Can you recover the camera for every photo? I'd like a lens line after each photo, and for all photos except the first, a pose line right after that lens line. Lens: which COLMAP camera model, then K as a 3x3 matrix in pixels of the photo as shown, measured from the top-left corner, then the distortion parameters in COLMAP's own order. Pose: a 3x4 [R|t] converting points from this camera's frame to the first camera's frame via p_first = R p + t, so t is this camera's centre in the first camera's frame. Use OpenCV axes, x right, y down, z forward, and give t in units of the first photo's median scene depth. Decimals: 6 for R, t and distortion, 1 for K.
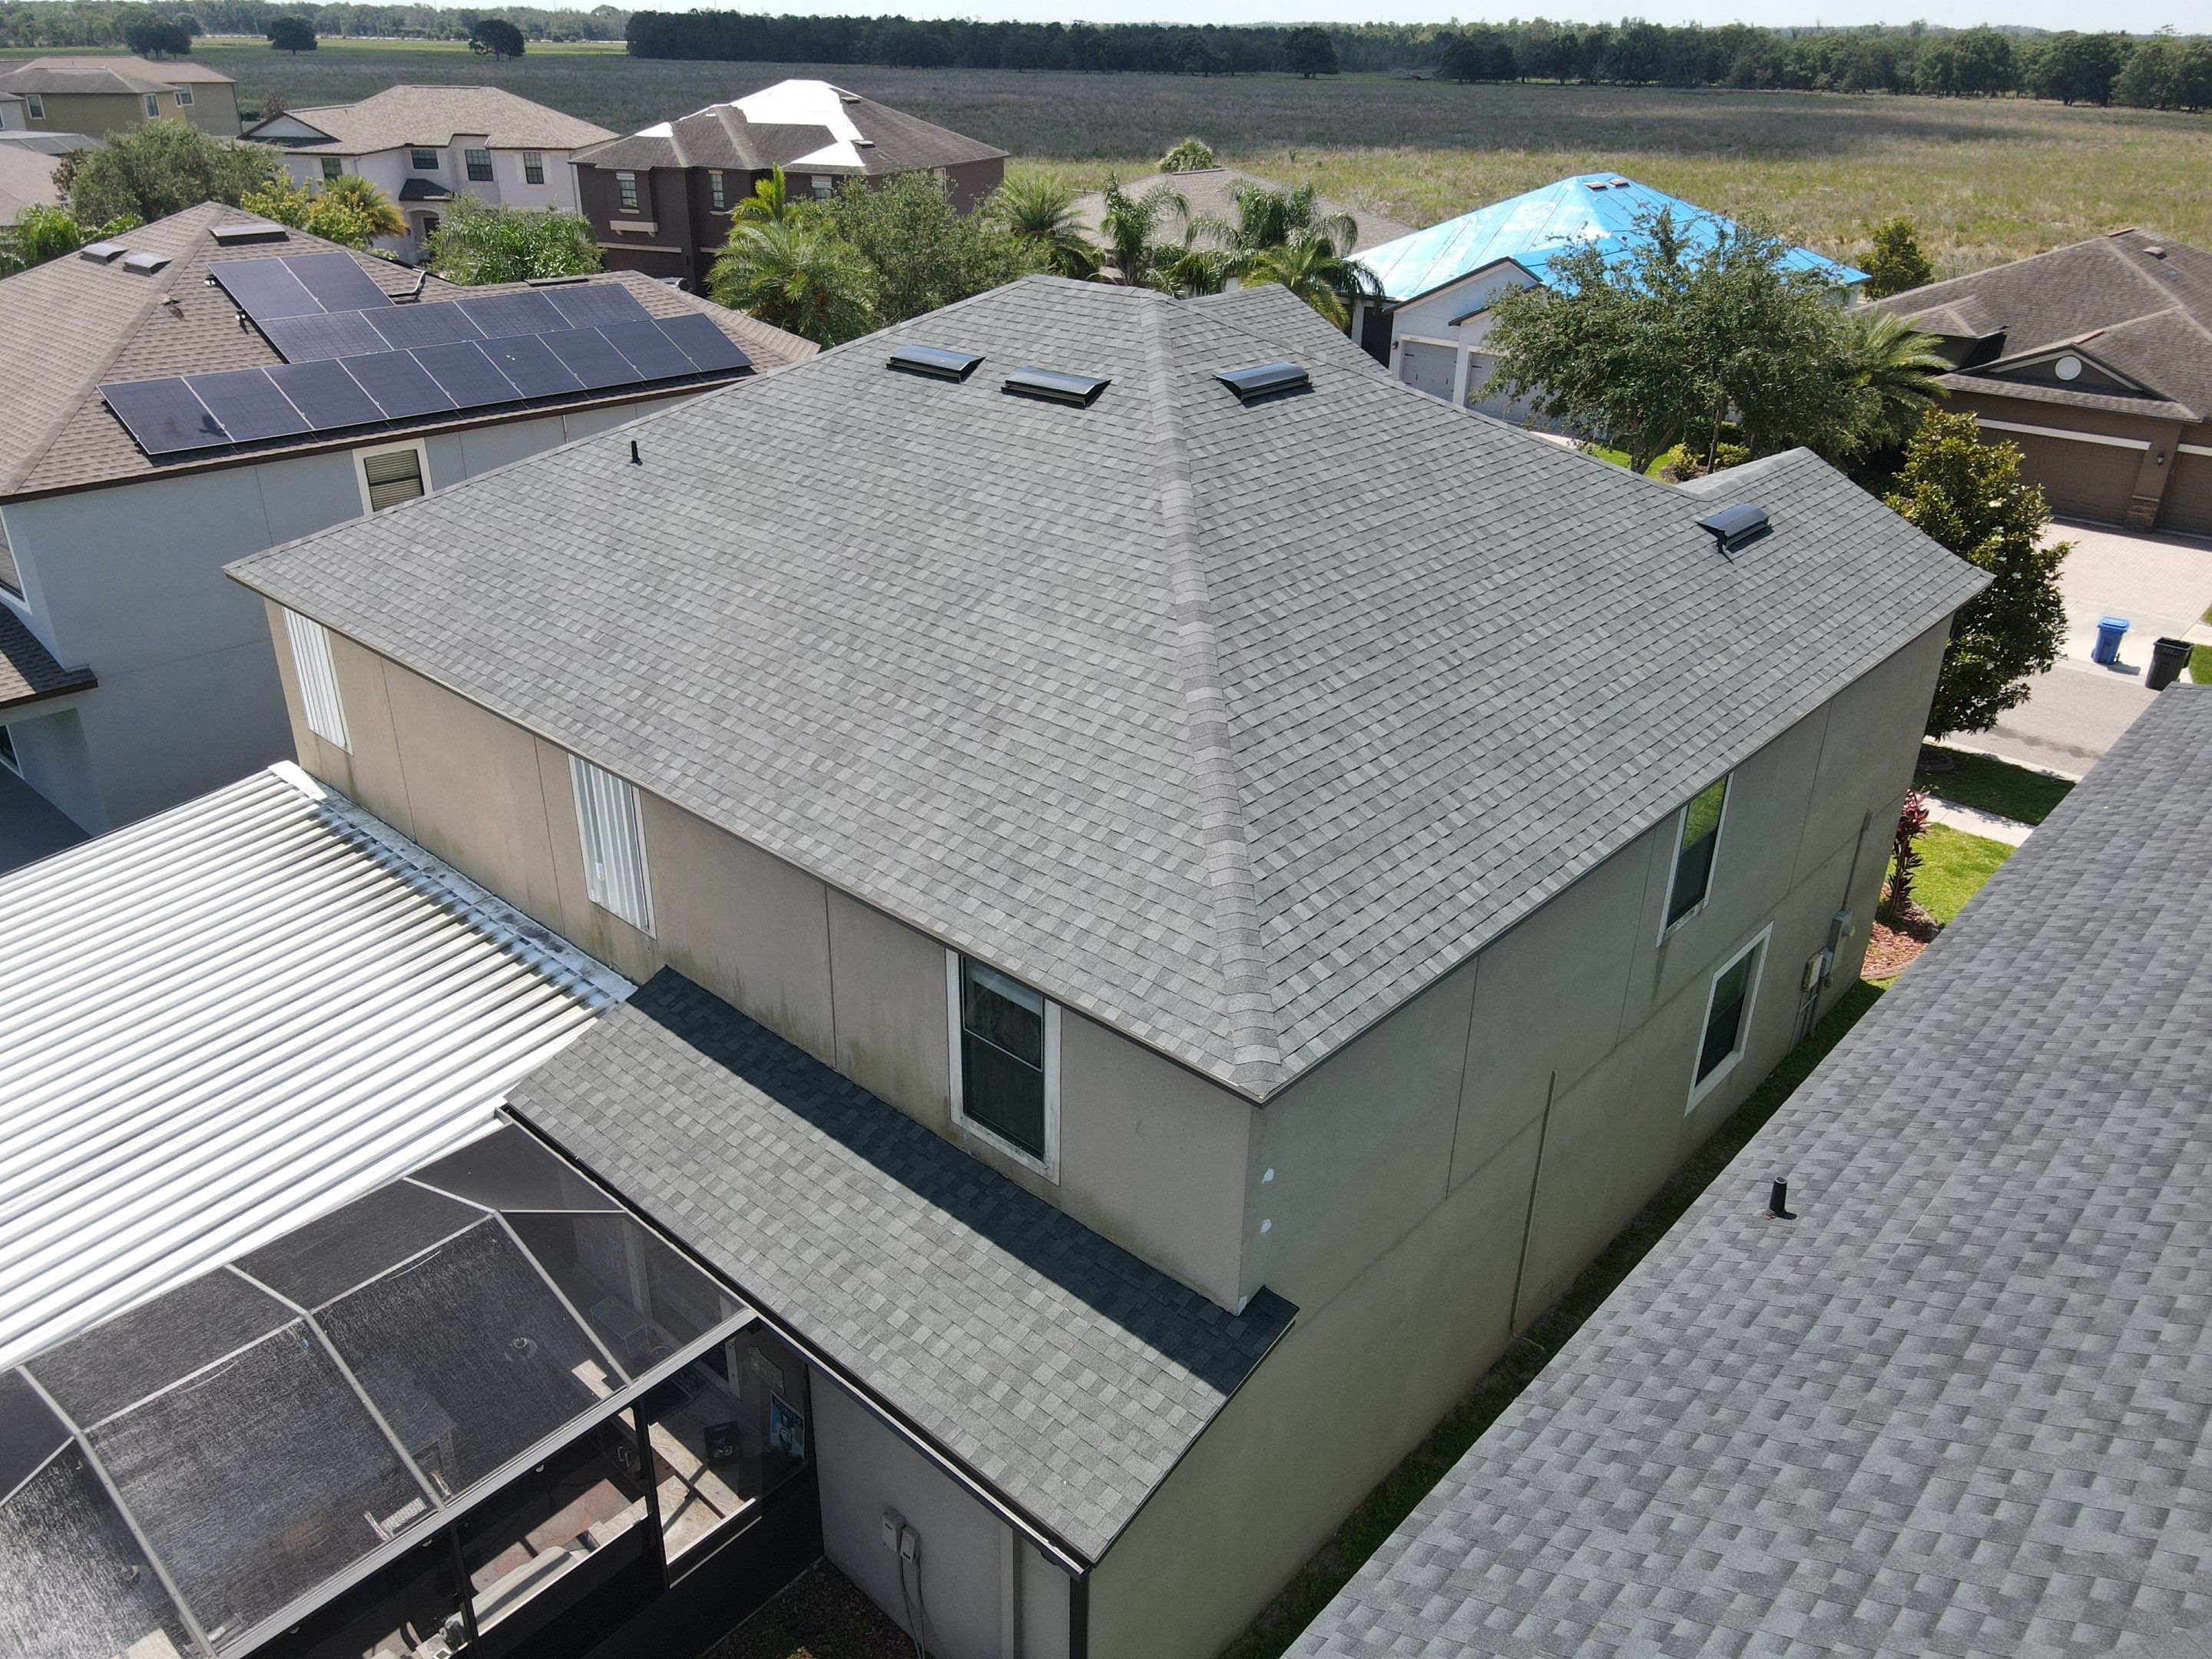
lens RADIAL K [[1619.7, 0, 1090.0], [0, 1619.7, 819.5], [0, 0, 1]] dist [-0.002151, 0.021287]
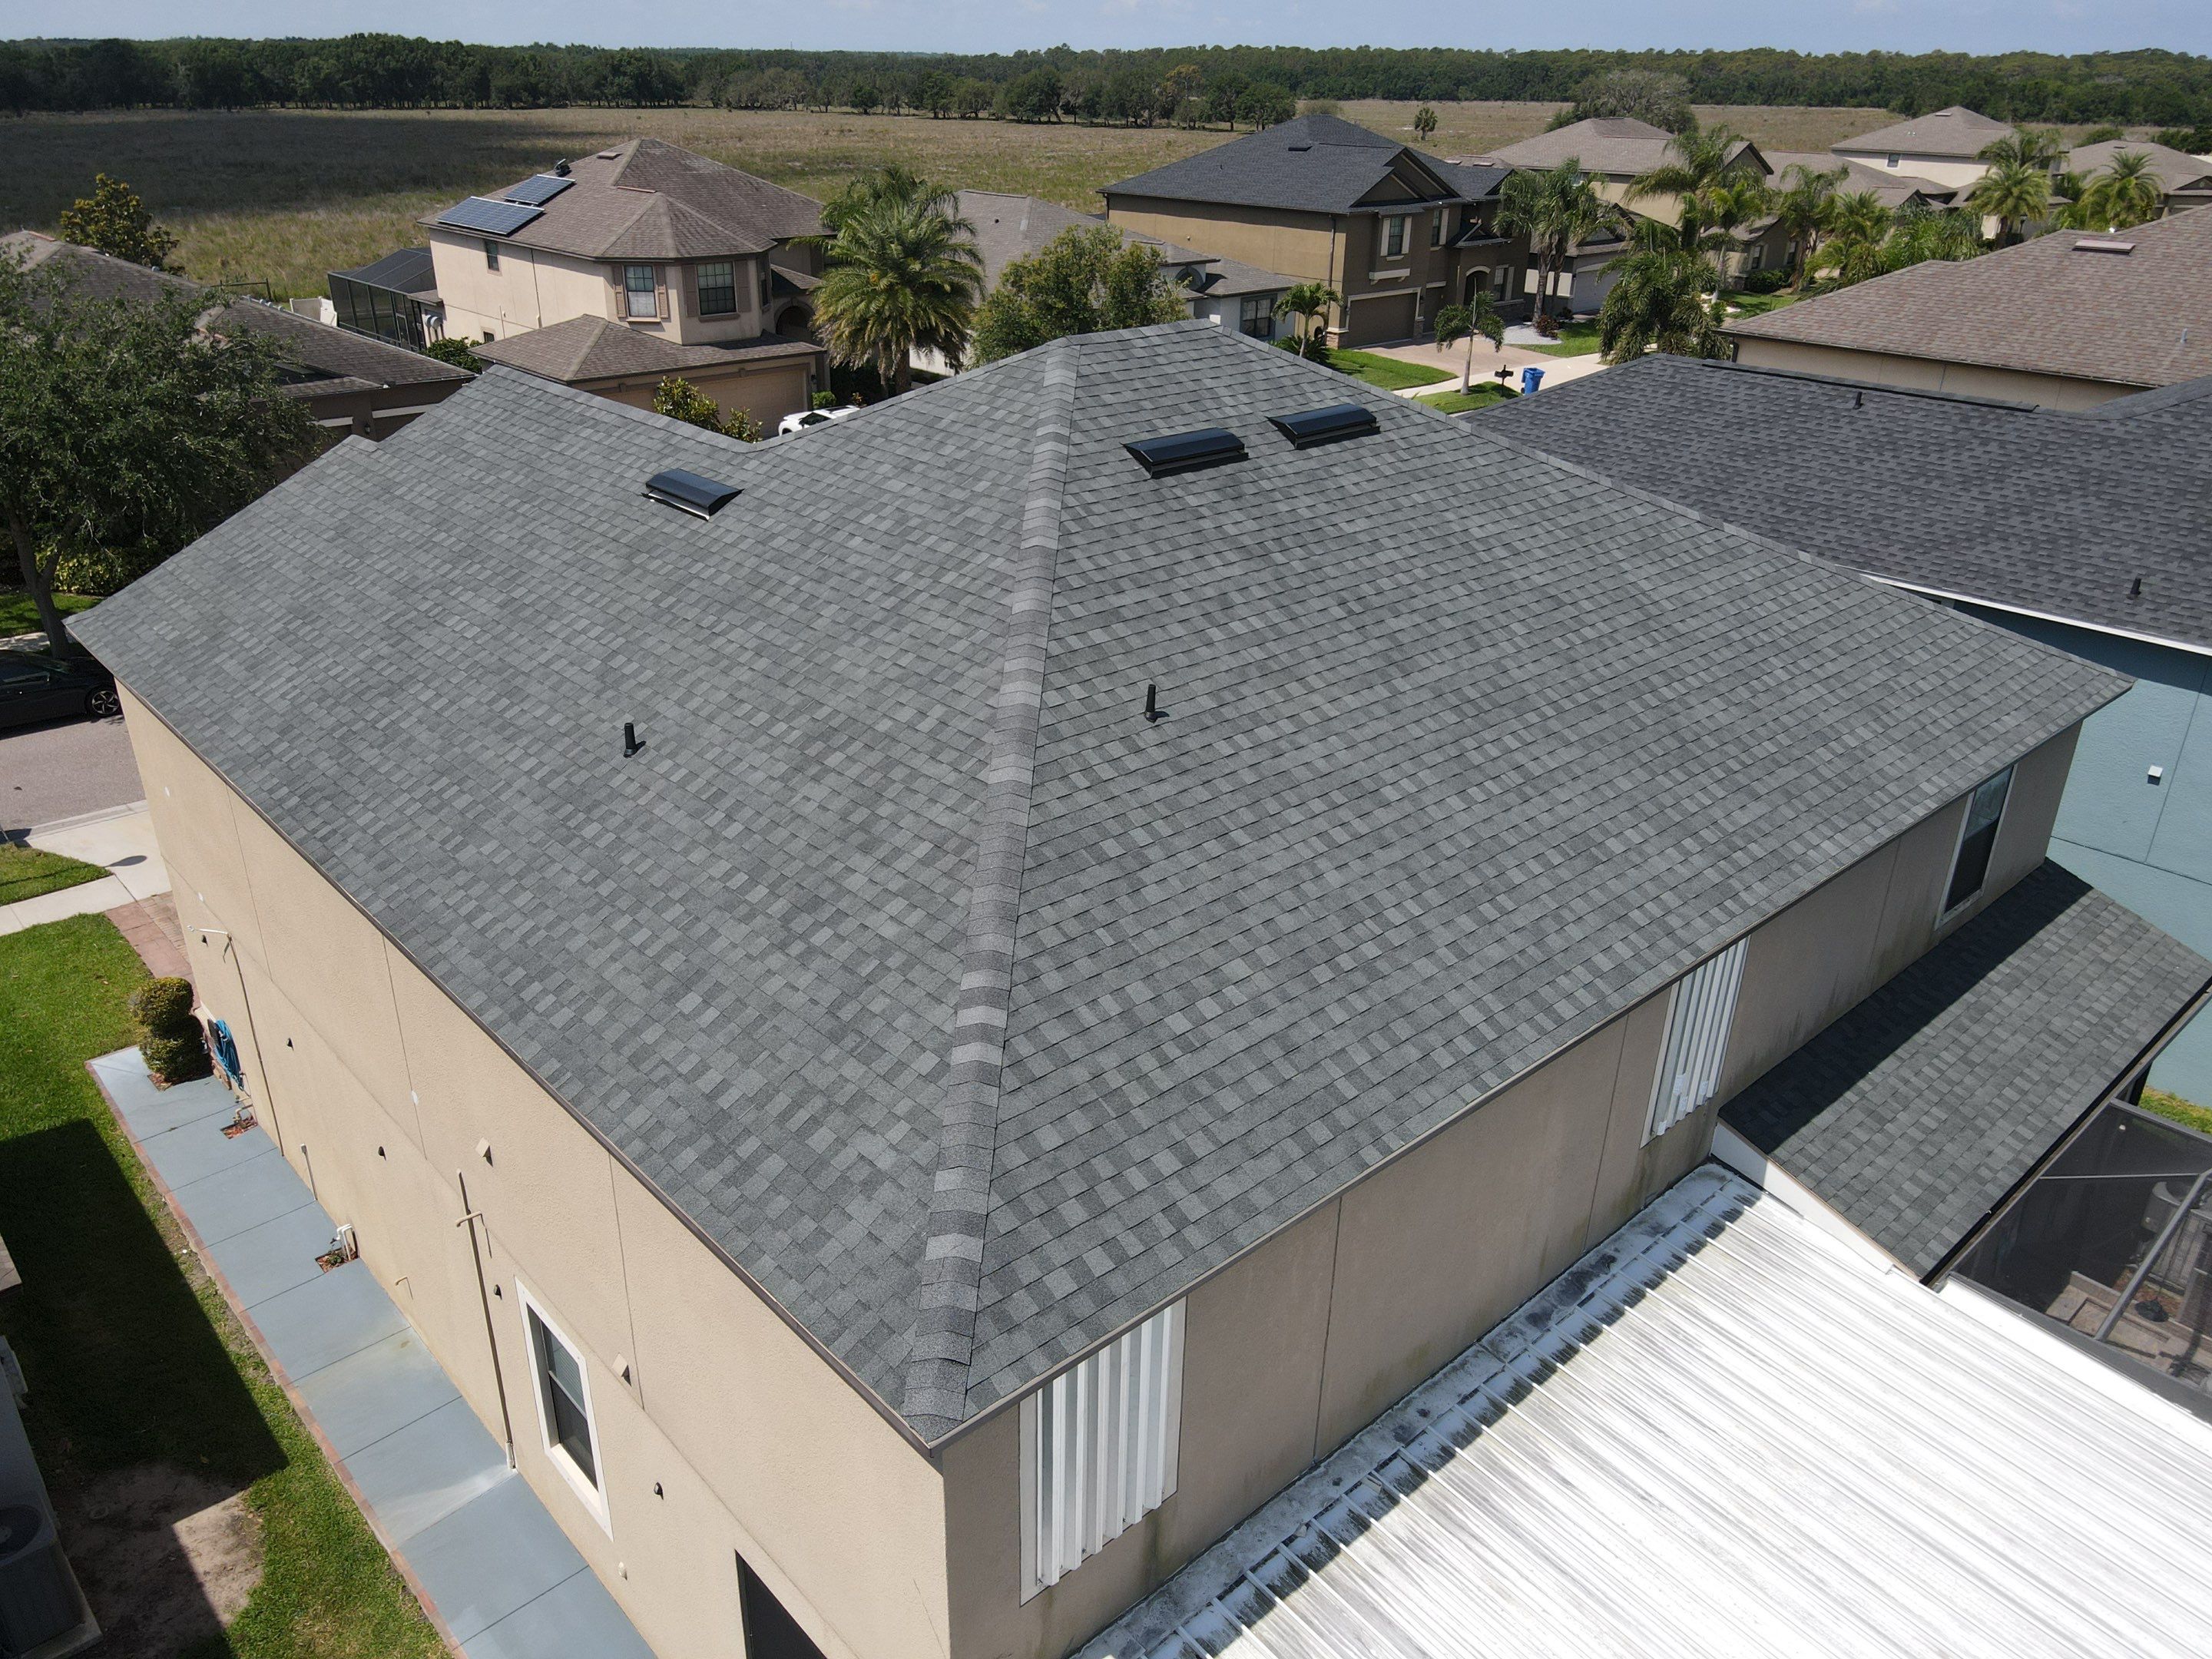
lens RADIAL K [[1619.7, 0, 1081.6], [0, 1619.7, 818.1], [0, 0, 1]] dist [-0.002151, 0.021287]
pose [[0.096953, -0.430026, 0.897595, -0.967029], [0.428458, 0.832035, 0.352338, -0.472931], [-0.898345, 0.350421, 0.264916, 0.979219]]
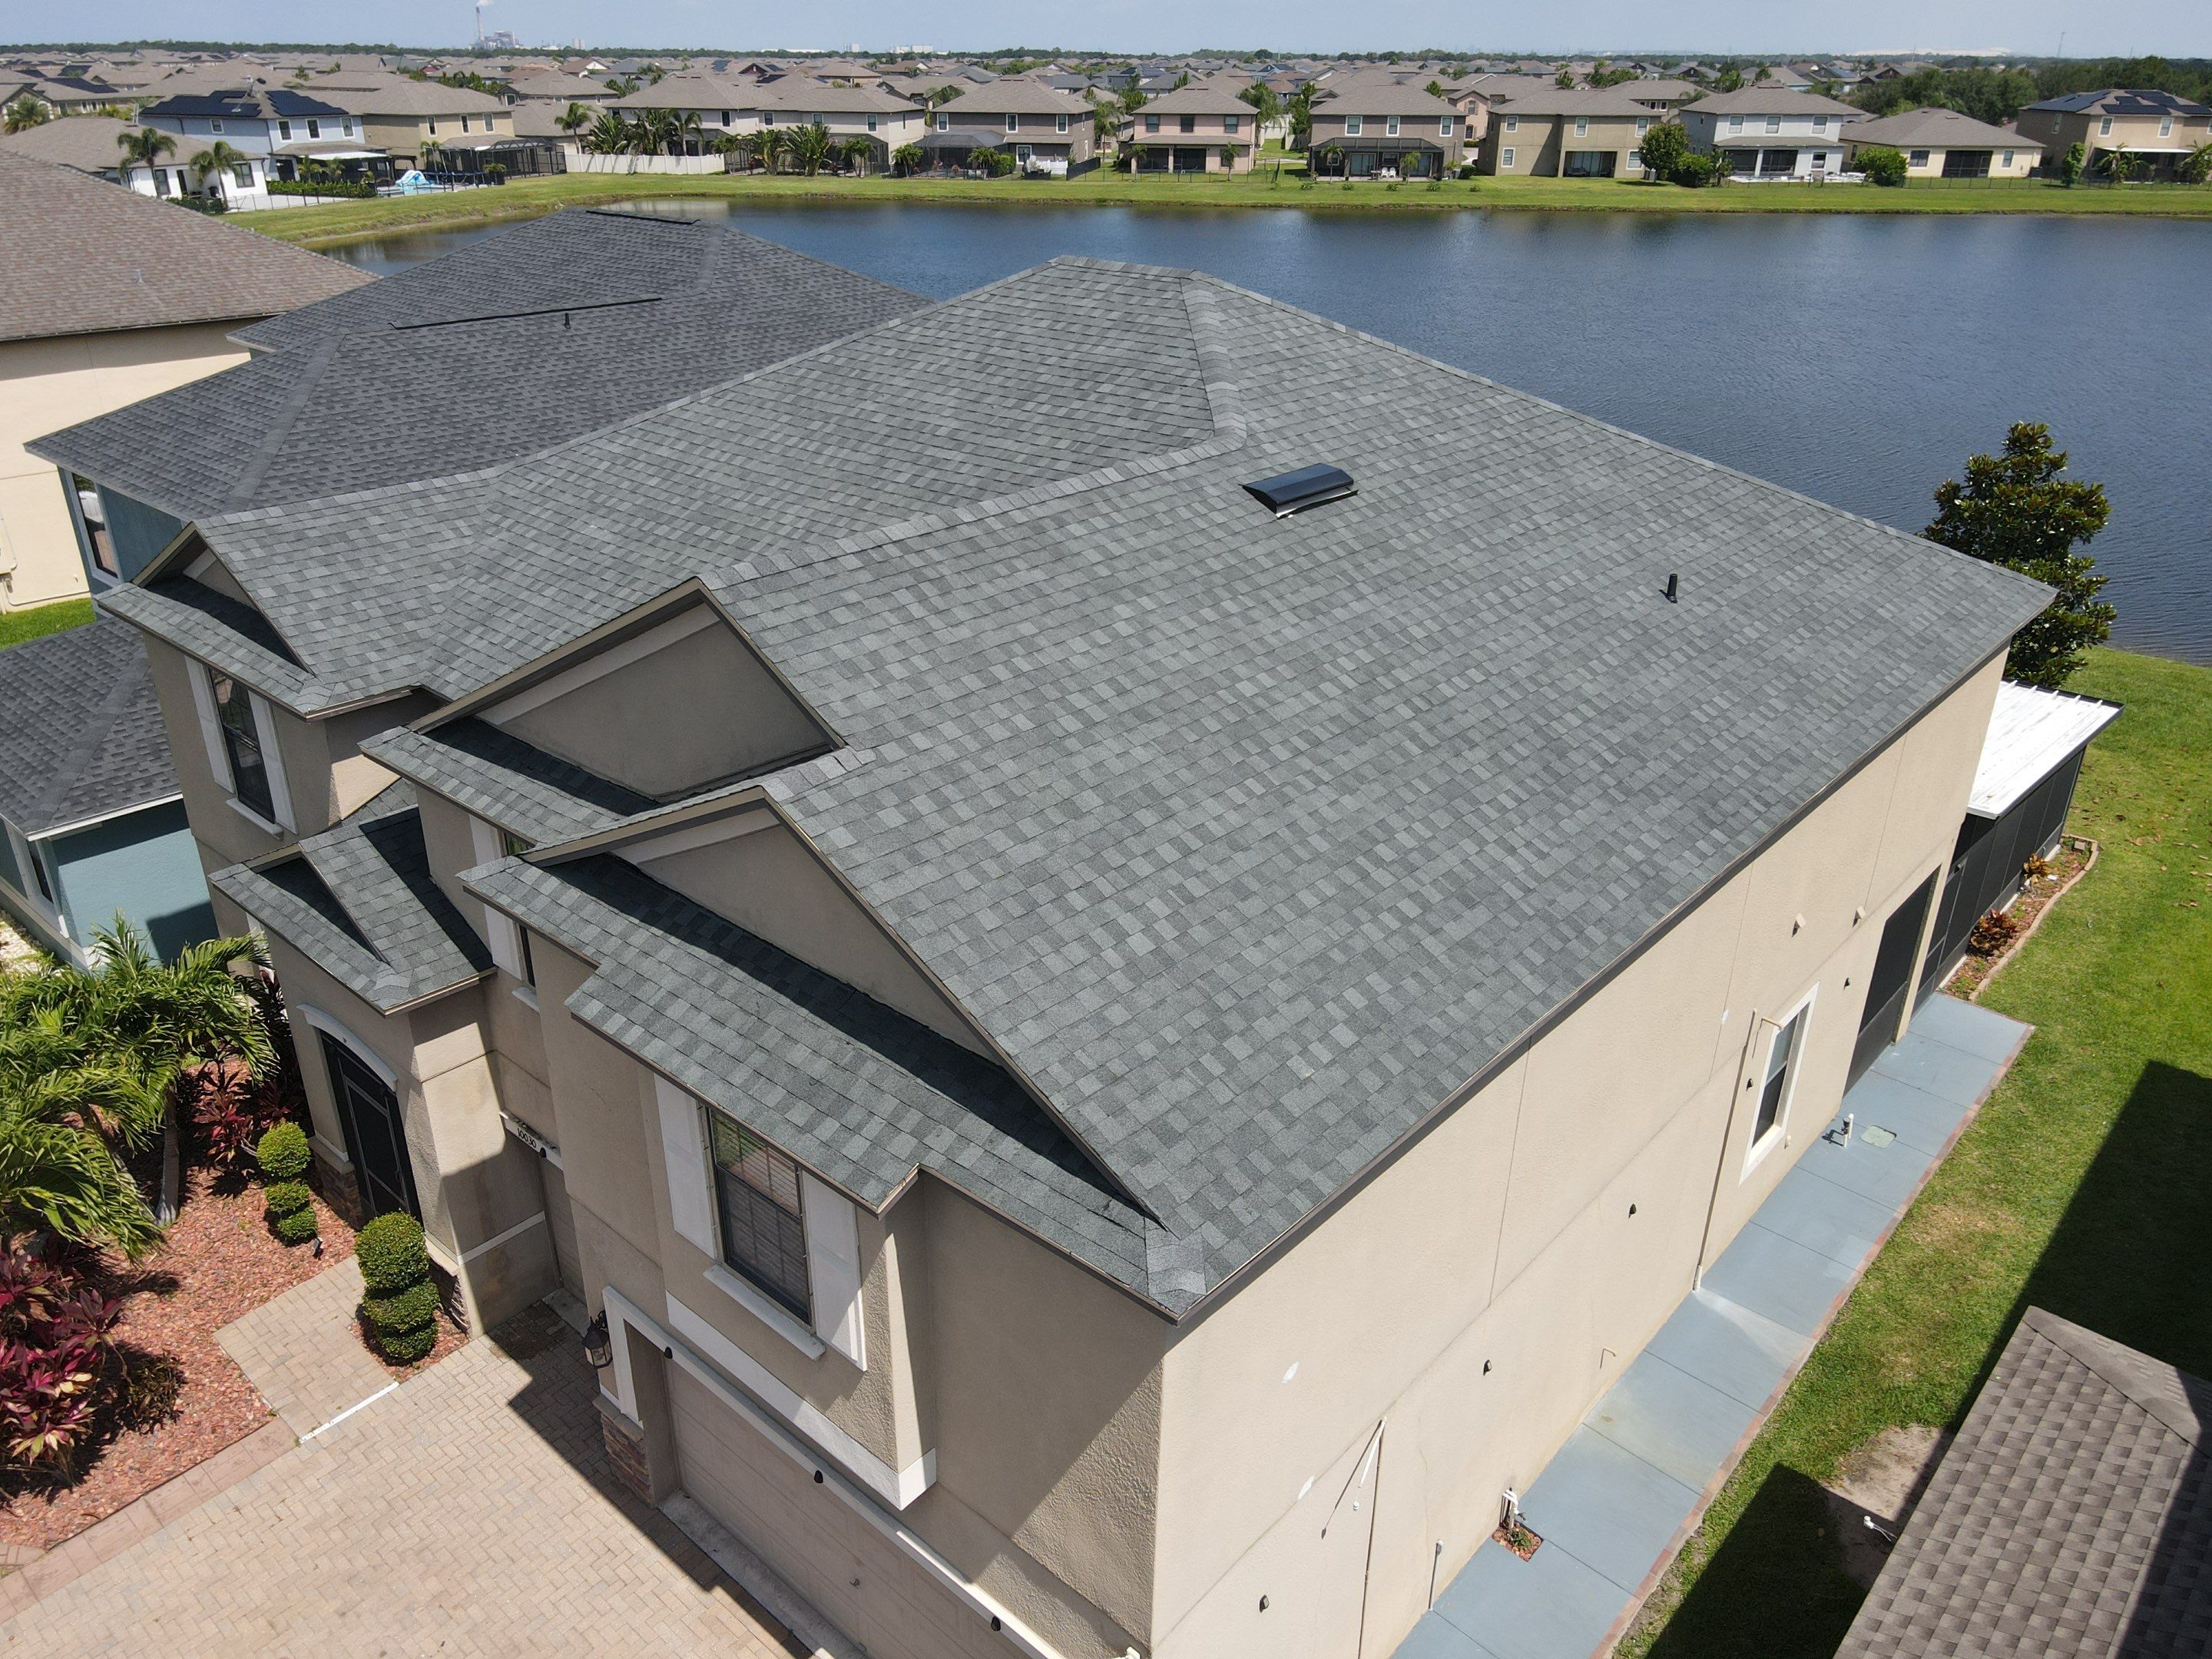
lens RADIAL K [[1619.7, 0, 1073.8], [0, 1619.7, 829.9], [0, 0, 1]] dist [-0.002151, 0.021287]
pose [[-0.999838, -0.014921, -0.010057, 0.041649], [-0.017147, 0.620766, 0.783808, -0.943607], [-0.005452, 0.783854, -0.620921, 2.018210]]
